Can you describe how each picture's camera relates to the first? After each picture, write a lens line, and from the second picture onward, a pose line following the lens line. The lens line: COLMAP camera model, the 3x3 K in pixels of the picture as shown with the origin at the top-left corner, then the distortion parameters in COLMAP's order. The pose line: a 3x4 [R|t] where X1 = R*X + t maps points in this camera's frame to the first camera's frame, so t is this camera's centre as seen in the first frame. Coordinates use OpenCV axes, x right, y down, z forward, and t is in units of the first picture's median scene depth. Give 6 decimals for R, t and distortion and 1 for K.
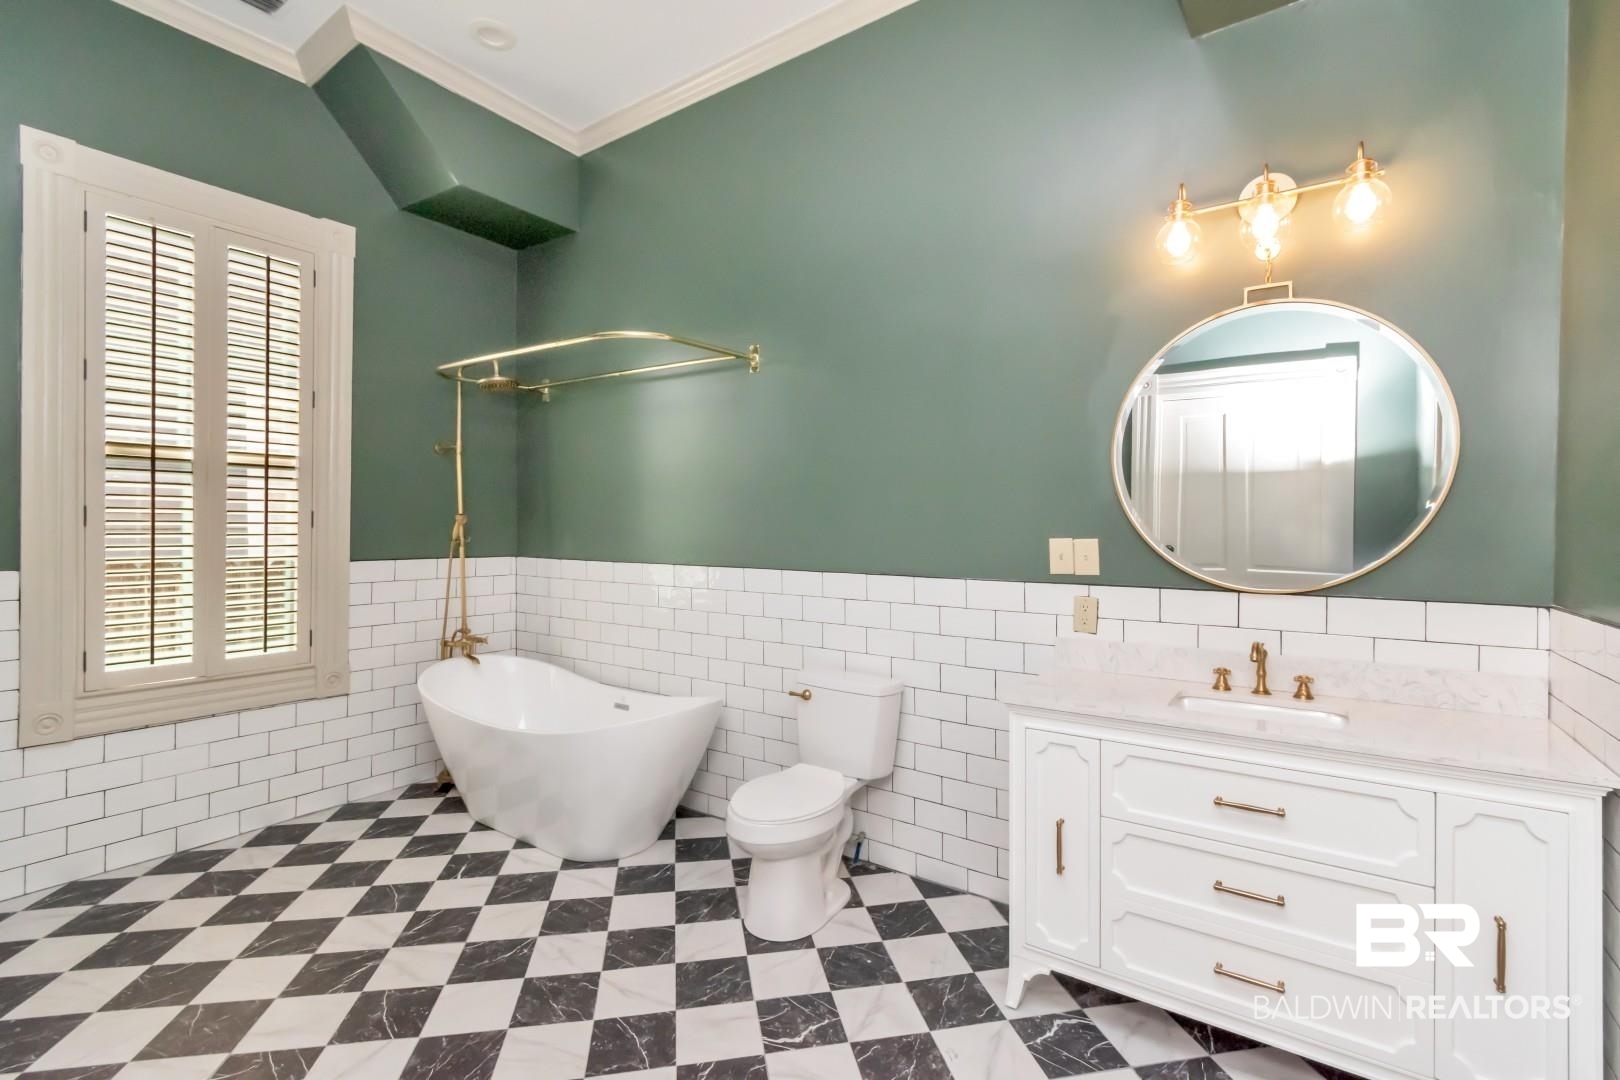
lens RADIAL K [[732.4, 0, 803.7], [0, 732.4, 509.4], [0, 0, 1]] dist [0.002095, 0.000318]
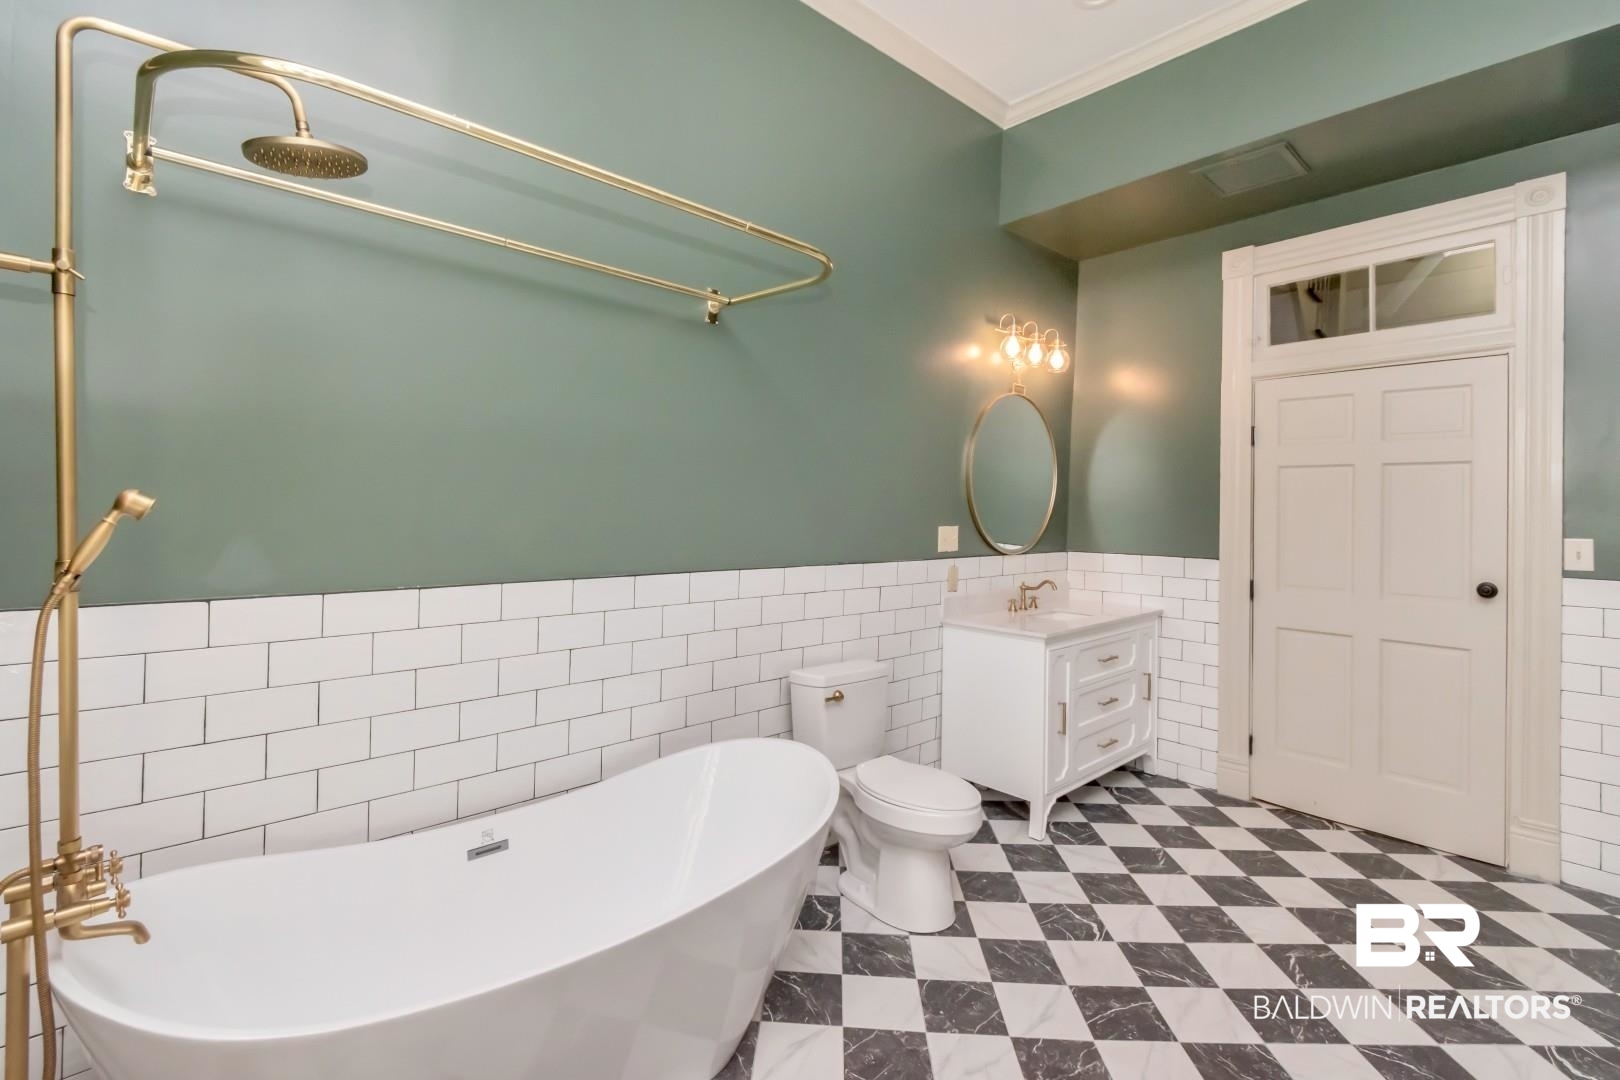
lens RADIAL K [[732.4, 0, 803.7], [0, 732.4, 509.4], [0, 0, 1]] dist [0.002095, 0.000318]
pose [[0.221480, 0.021374, 0.974931, -1.063096], [-0.011975, 0.999744, -0.019197, 0.038550], [-0.975091, -0.007423, 0.221679, 0.956073]]
